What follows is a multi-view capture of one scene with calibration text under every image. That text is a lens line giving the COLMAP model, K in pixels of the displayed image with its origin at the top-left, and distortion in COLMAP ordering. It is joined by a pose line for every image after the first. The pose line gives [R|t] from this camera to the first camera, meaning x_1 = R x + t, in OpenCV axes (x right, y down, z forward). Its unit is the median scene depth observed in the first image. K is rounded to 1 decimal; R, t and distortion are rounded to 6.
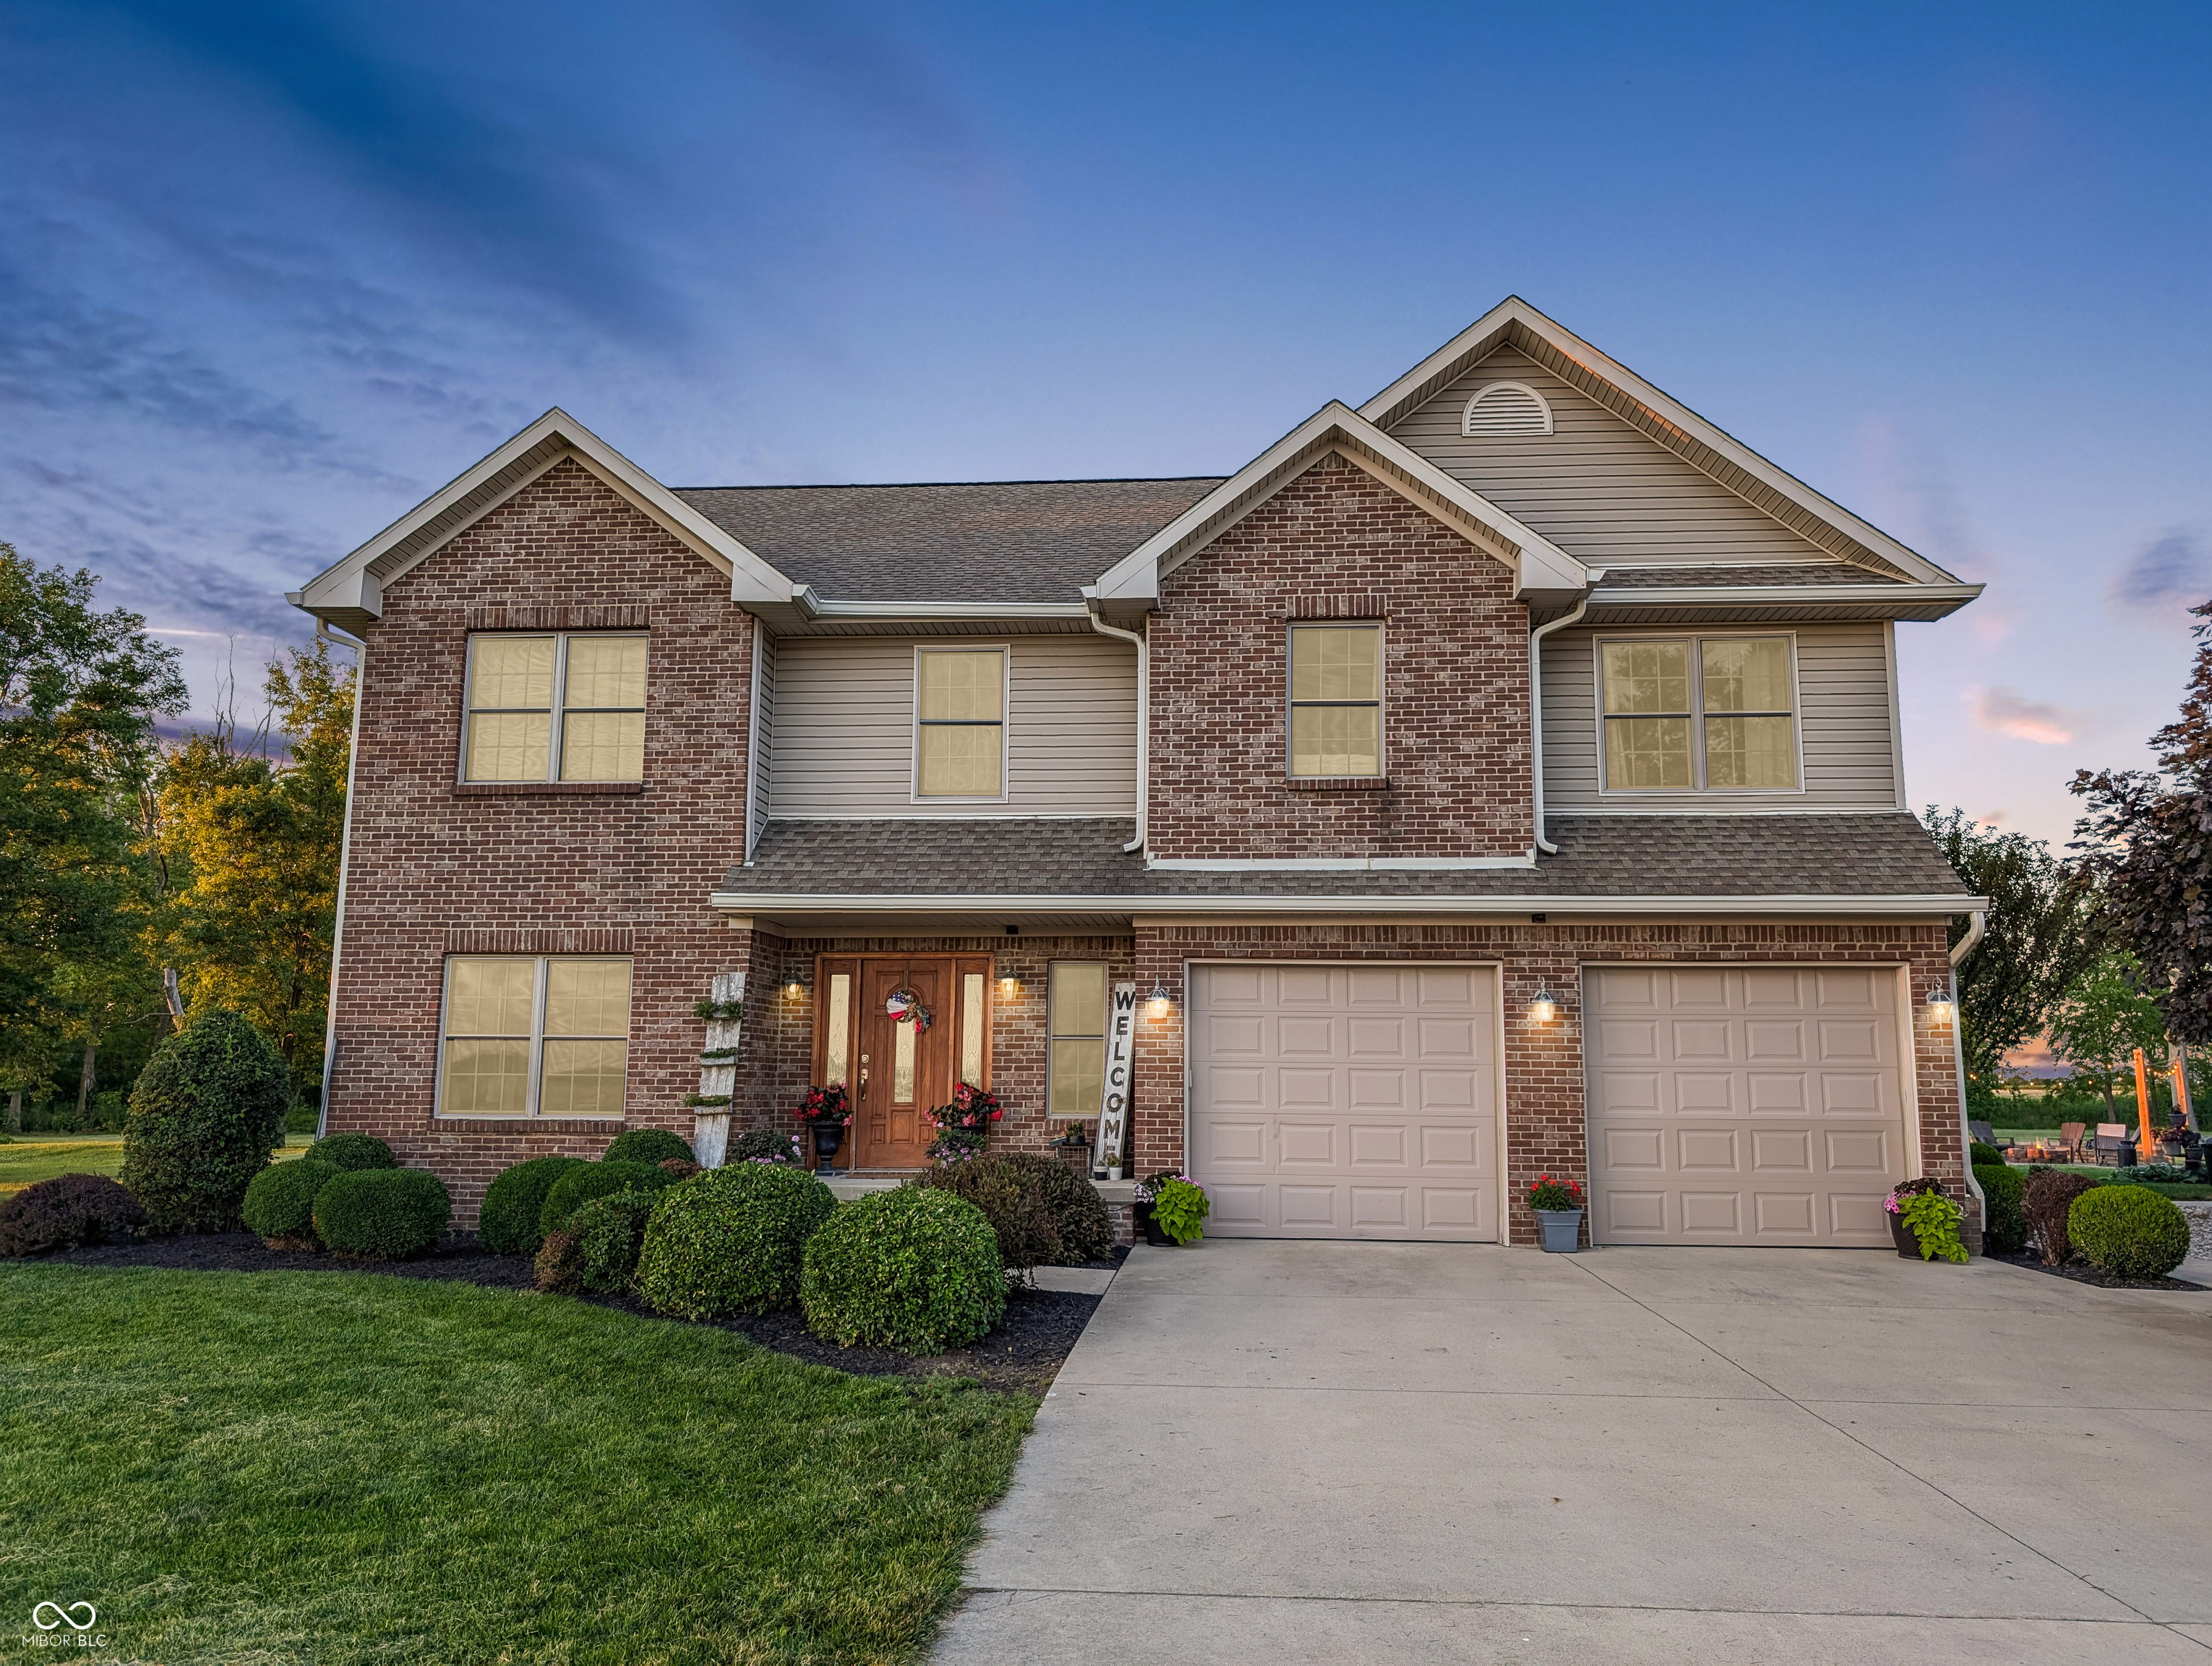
lens RADIAL K [[1616.1, 0, 1106.0], [0, 1616.1, 833.0], [0, 0, 1]] dist [0.042057, -0.003175]
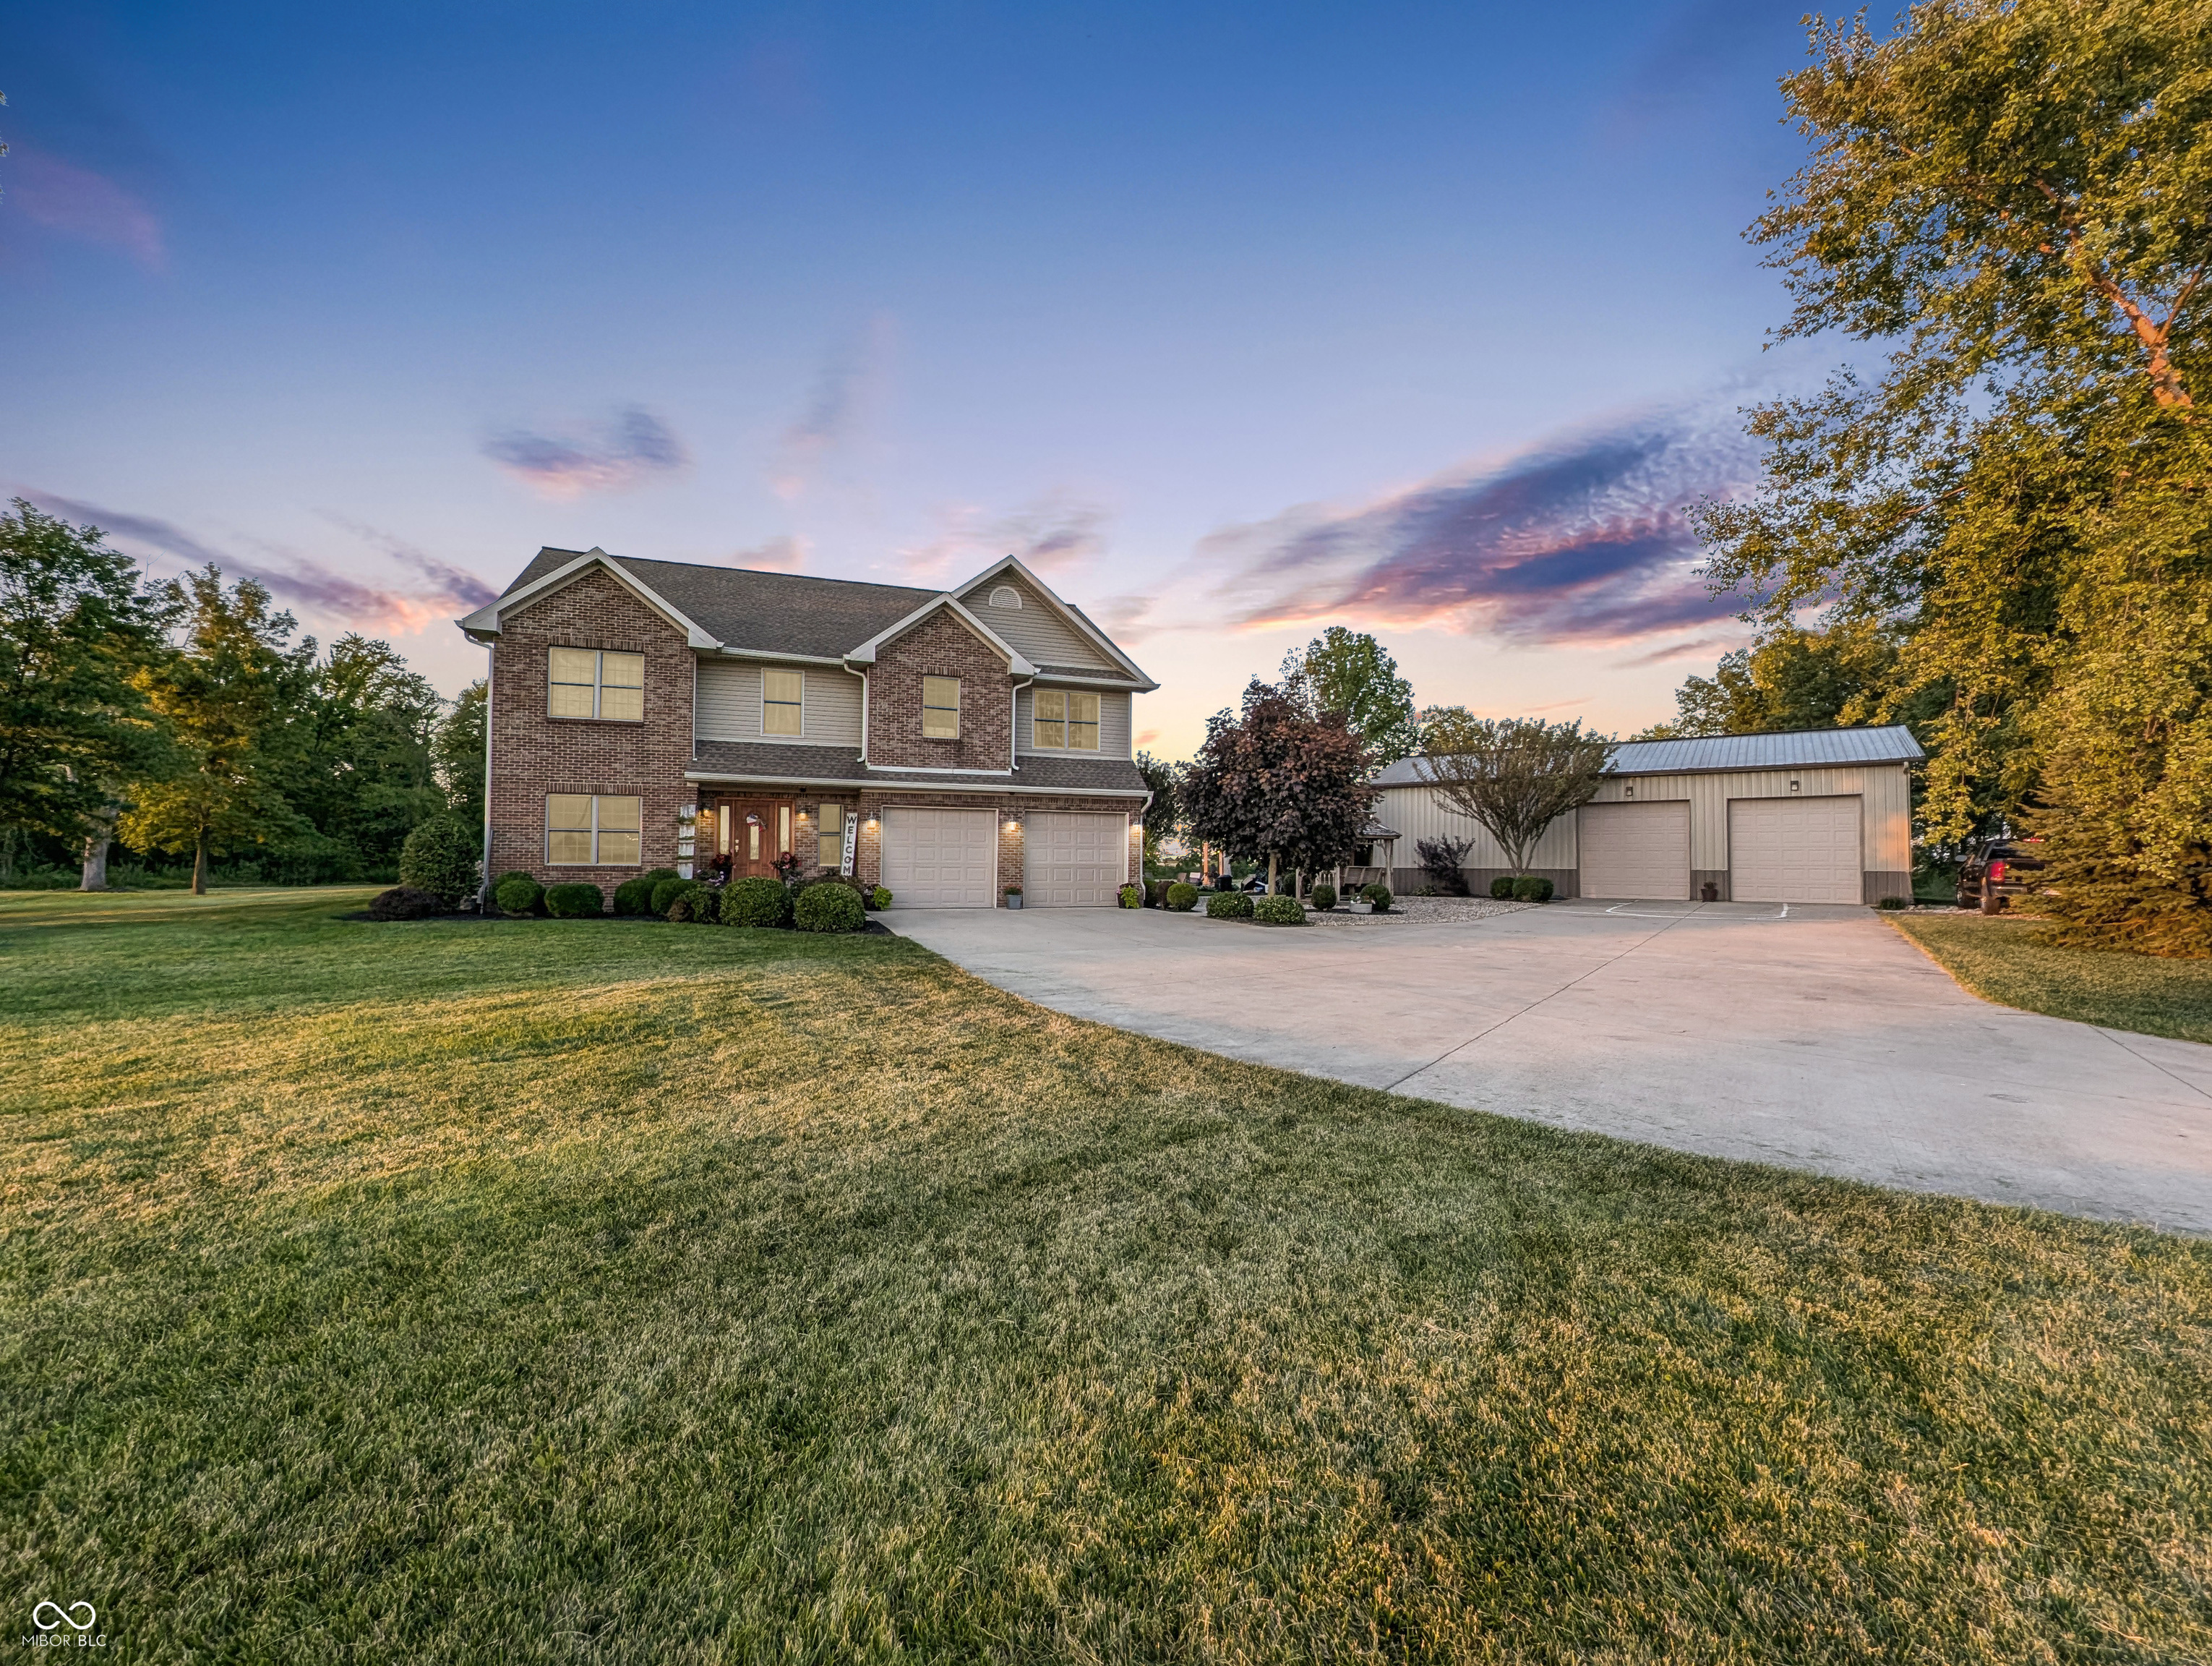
lens RADIAL K [[901.7, 0, 1106.0], [0, 901.7, 833.0], [0, 0, 1]] dist [-0.007734, 0.000016]
pose [[0.907437, 0.013429, 0.419973, -0.224353], [-0.064482, 0.992101, 0.107603, -0.054179], [-0.415211, -0.124724, 0.901135, -0.447063]]
